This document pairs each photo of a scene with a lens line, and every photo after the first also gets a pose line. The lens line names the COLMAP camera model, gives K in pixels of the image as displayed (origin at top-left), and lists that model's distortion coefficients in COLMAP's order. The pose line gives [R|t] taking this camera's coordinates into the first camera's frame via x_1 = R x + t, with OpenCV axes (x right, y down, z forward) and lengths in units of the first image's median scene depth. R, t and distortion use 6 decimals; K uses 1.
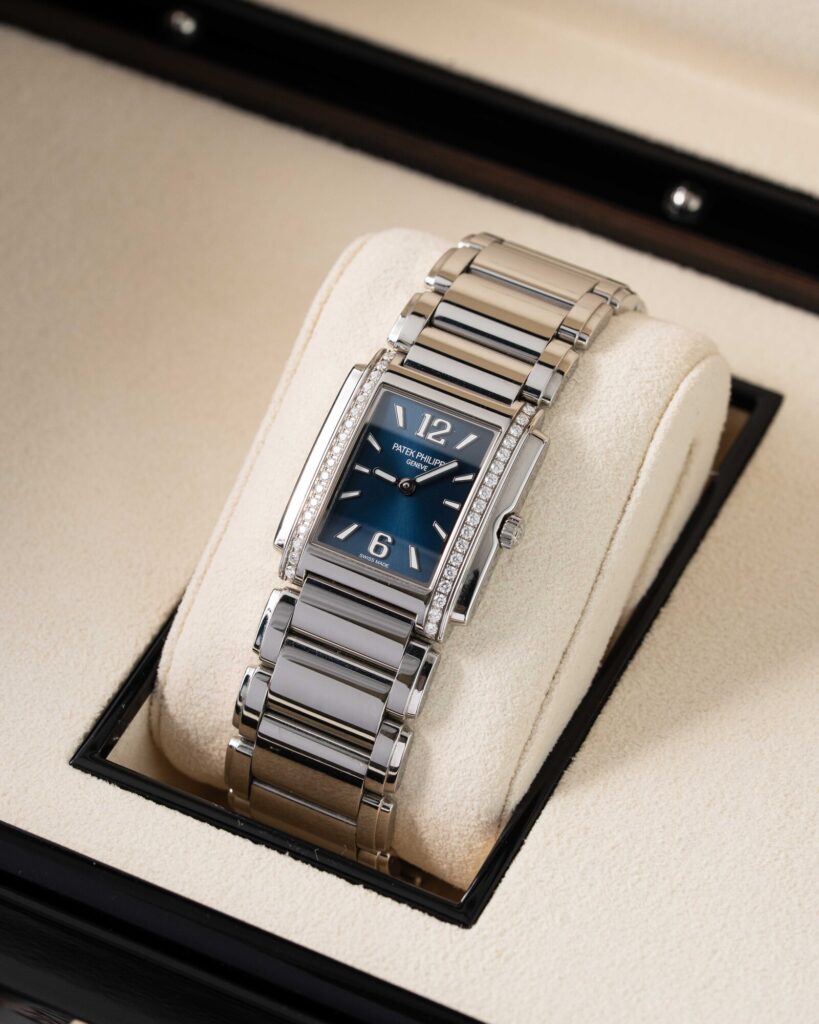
lens RADIAL K [[3980.5, 0, 409.5], [0, 3980.5, 512.0], [0, 0, 1]] dist [-0.093094, -1.089626]
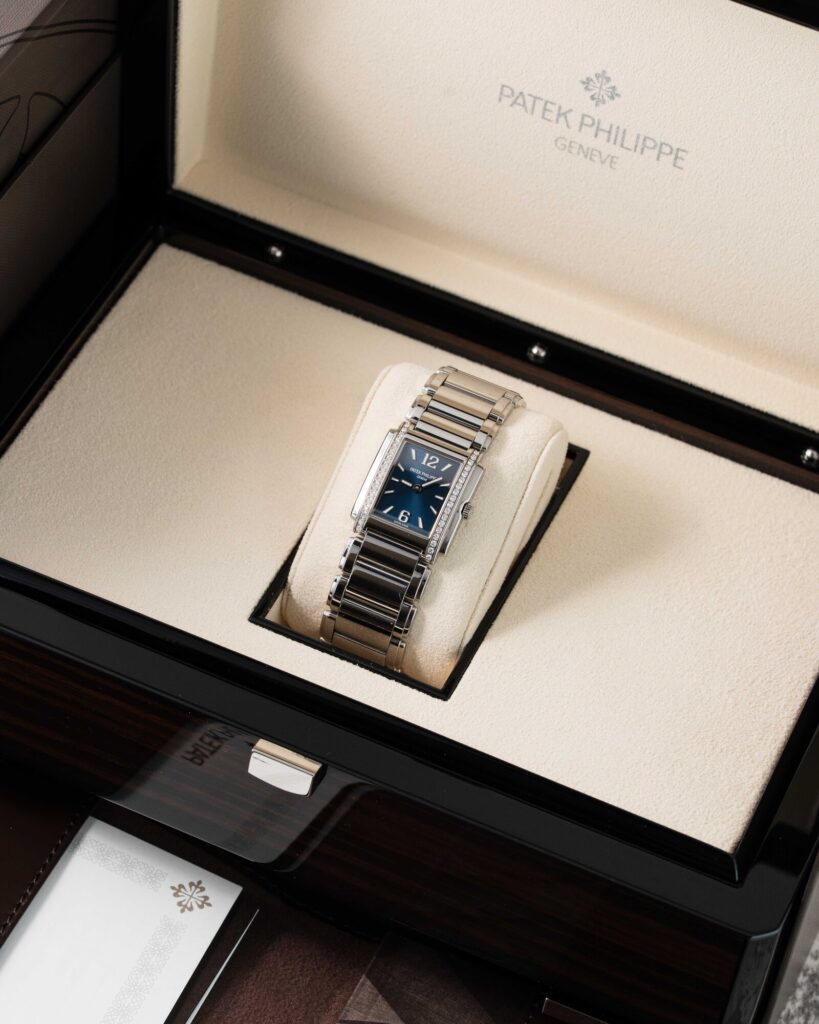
lens RADIAL K [[3980.5, 0, 409.5], [0, 3980.5, 512.0], [0, 0, 1]] dist [-0.093094, -1.089626]
pose [[0.993700, 0.024341, 0.109393, -0.227522], [-0.021235, 0.999340, -0.029471, 0.065897], [-0.110039, 0.026963, 0.993562, -1.036600]]
